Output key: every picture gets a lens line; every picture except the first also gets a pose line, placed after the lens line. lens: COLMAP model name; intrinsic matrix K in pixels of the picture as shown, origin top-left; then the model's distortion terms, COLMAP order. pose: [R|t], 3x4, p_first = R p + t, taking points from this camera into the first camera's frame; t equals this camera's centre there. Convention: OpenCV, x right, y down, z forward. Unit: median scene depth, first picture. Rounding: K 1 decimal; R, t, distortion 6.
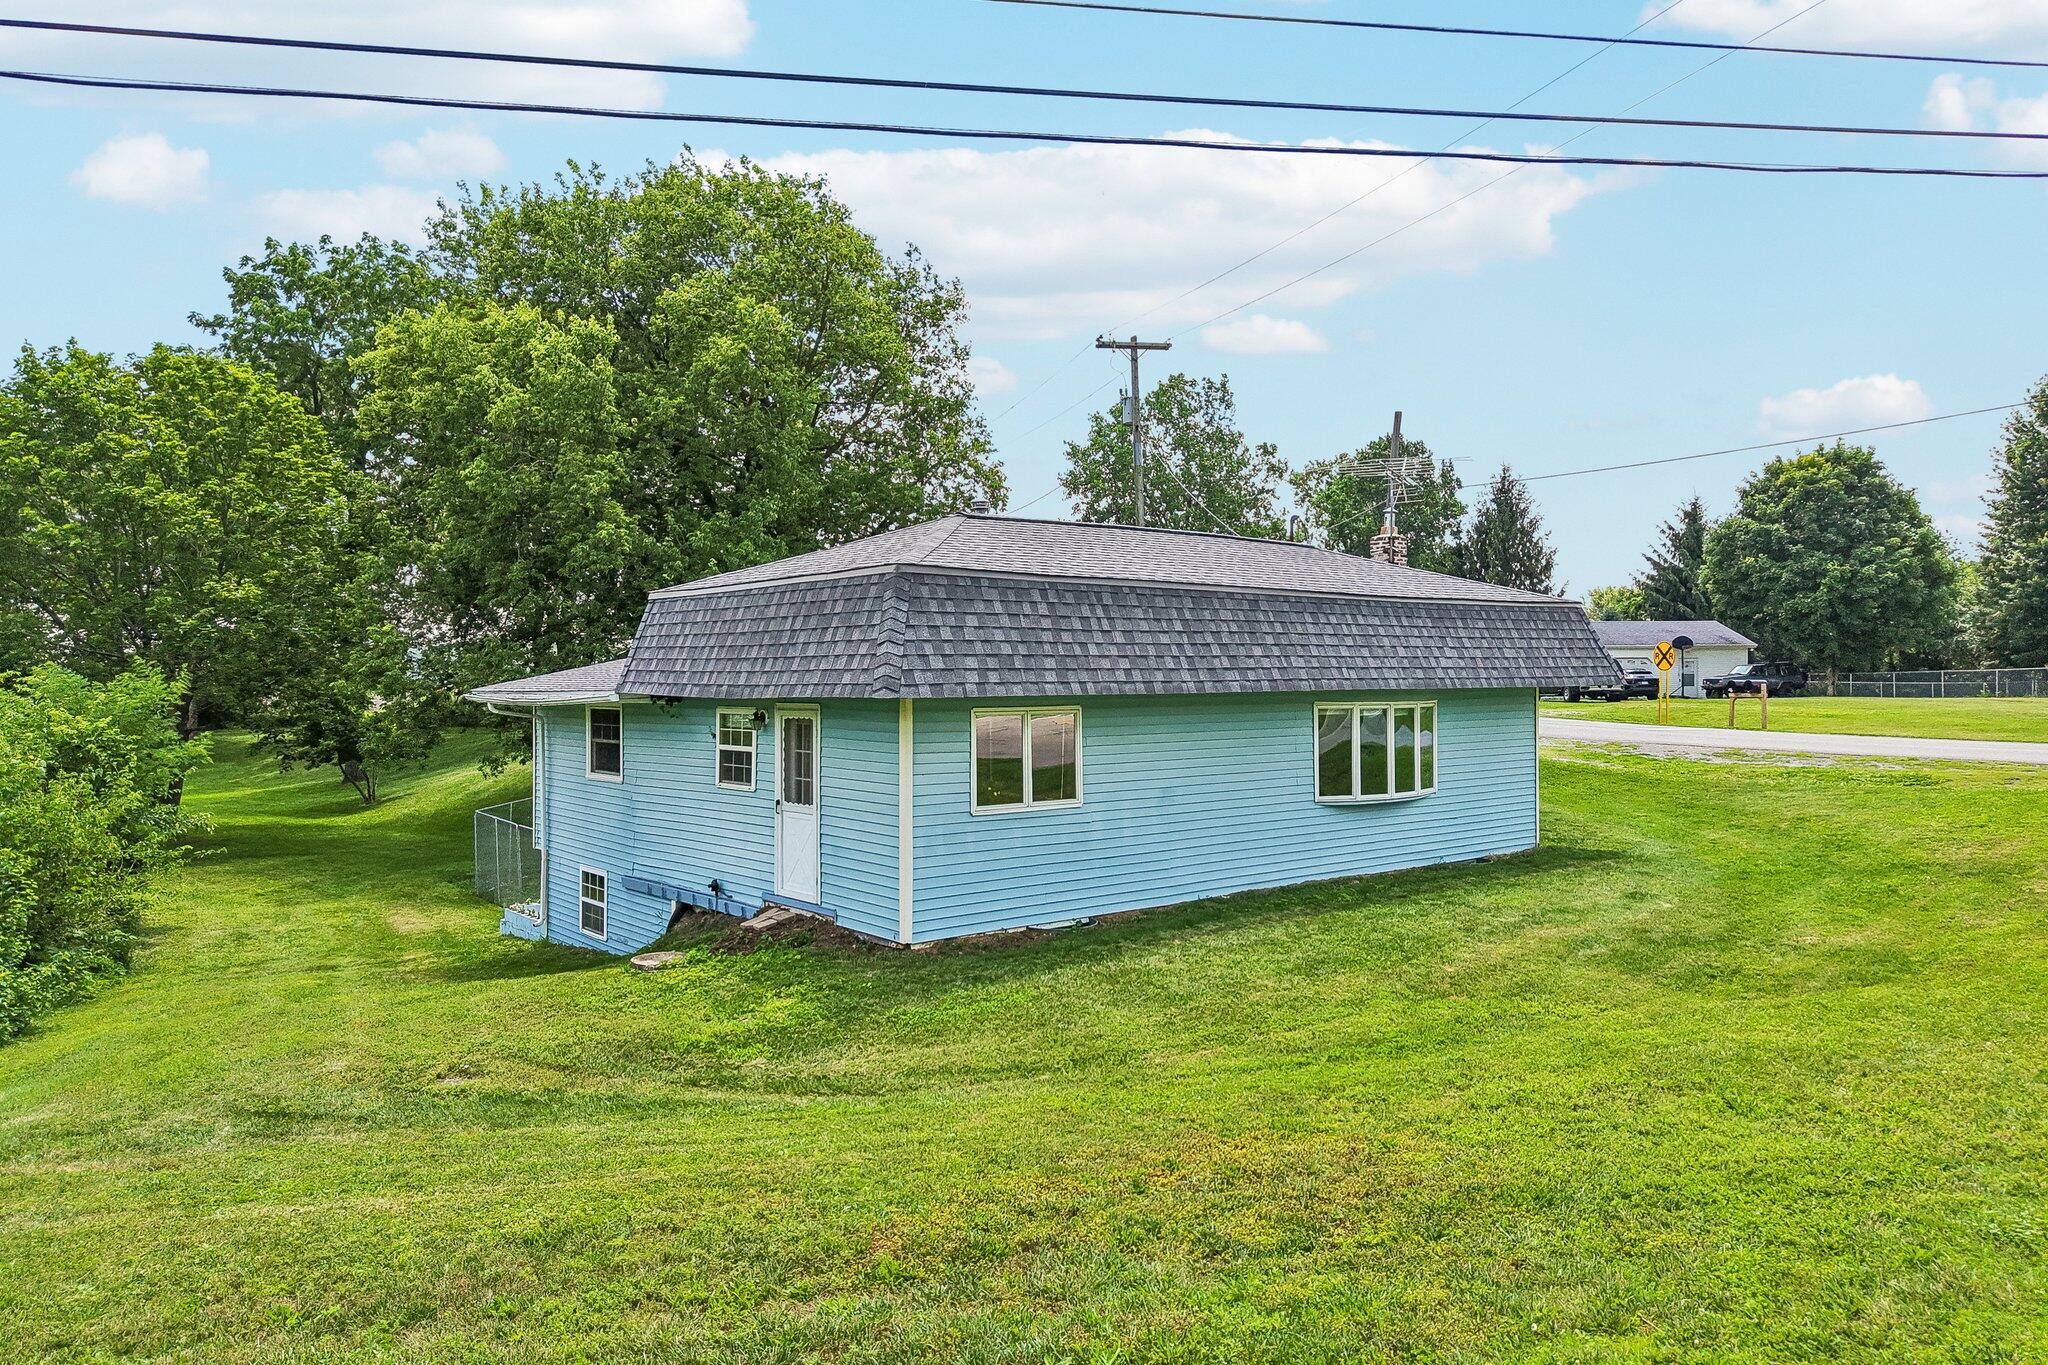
lens RADIAL K [[1383.6, 0, 1041.4], [0, 1383.6, 676.5], [0, 0, 1]] dist [0.007194, -0.001264]
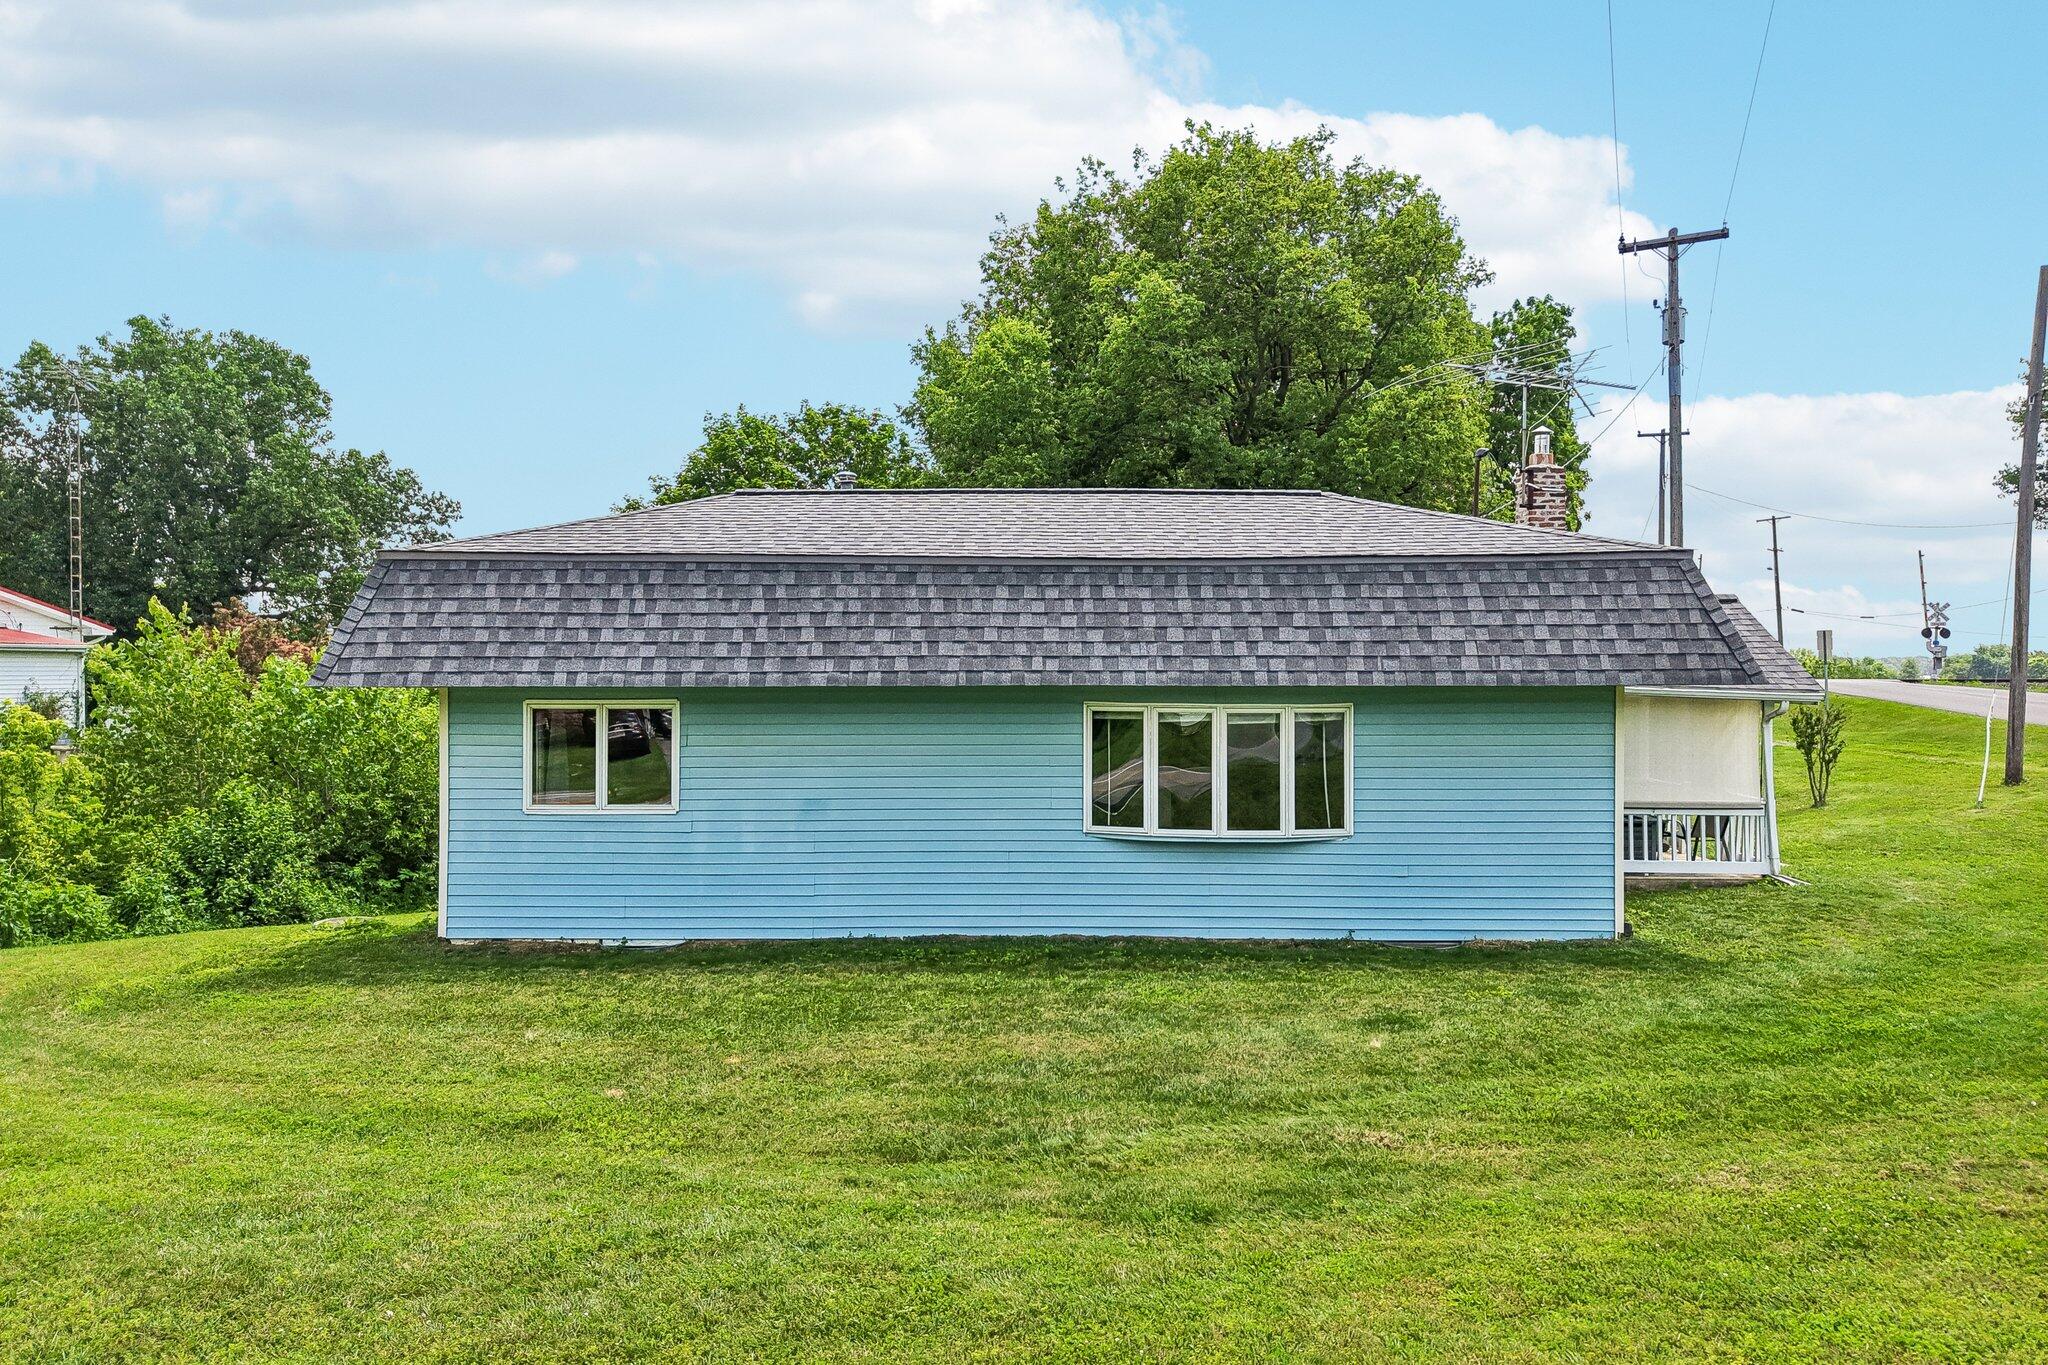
lens RADIAL K [[1383.6, 0, 1030.0], [0, 1383.6, 691.4], [0, 0, 1]] dist [0.007194, -0.001264]
pose [[0.764893, 0.011136, -0.644061, 0.737074], [-0.003637, 0.999909, 0.012970, 0.003423], [0.644147, -0.007578, 0.764865, 0.447861]]
